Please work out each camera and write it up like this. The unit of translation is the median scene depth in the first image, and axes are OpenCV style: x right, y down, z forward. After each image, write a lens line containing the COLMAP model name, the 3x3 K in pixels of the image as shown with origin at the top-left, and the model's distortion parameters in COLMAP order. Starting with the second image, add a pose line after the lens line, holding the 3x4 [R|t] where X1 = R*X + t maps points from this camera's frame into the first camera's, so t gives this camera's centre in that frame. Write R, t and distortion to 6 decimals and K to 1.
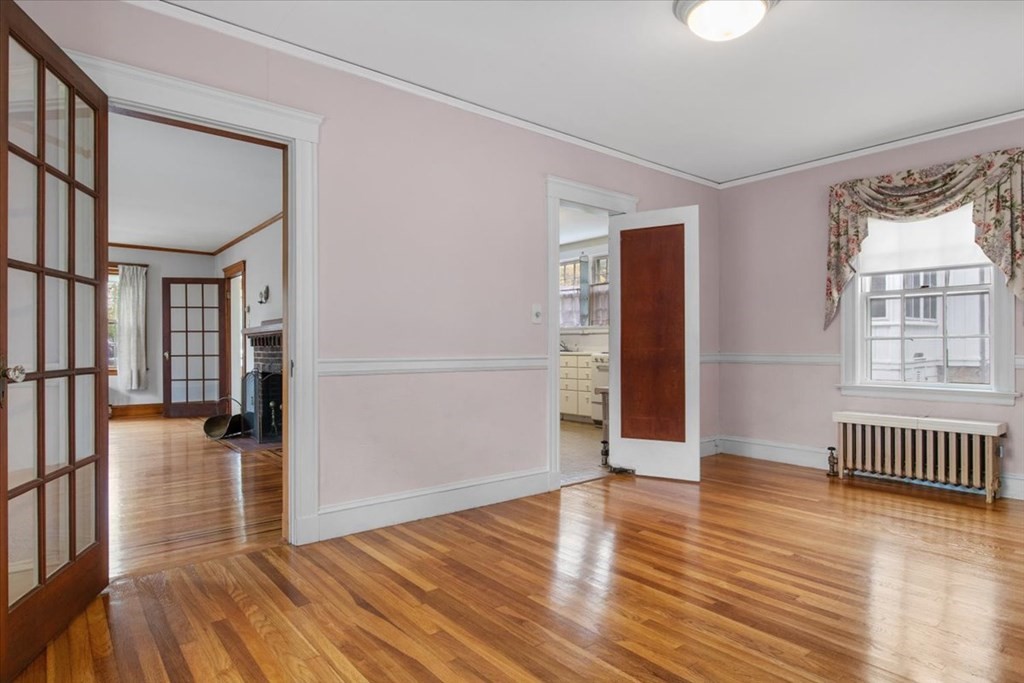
lens RADIAL K [[575.9, 0, 513.4], [0, 575.9, 347.4], [0, 0, 1]] dist [0.000058, 0.000199]
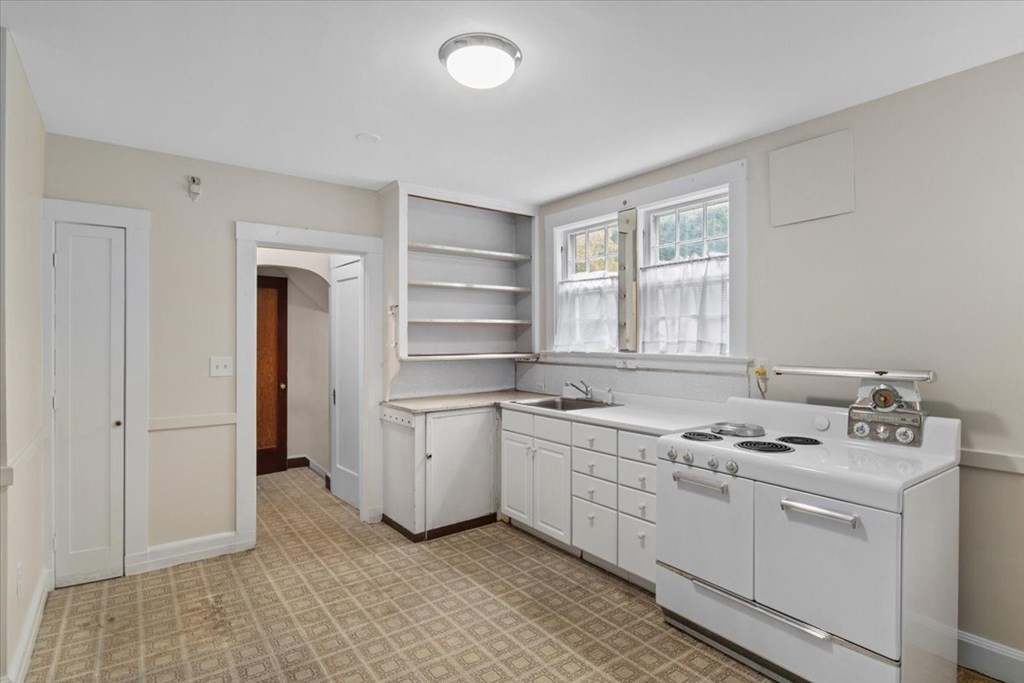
lens RADIAL K [[524.6, 0, 519.2], [0, 524.6, 332.7], [0, 0, 1]] dist [-0.012530, -0.000380]
pose [[0.999400, 0.001740, -0.034594, 0.046380], [-0.002413, 0.999809, -0.019420, -0.044246], [0.034554, 0.019492, 0.999213, 0.545247]]
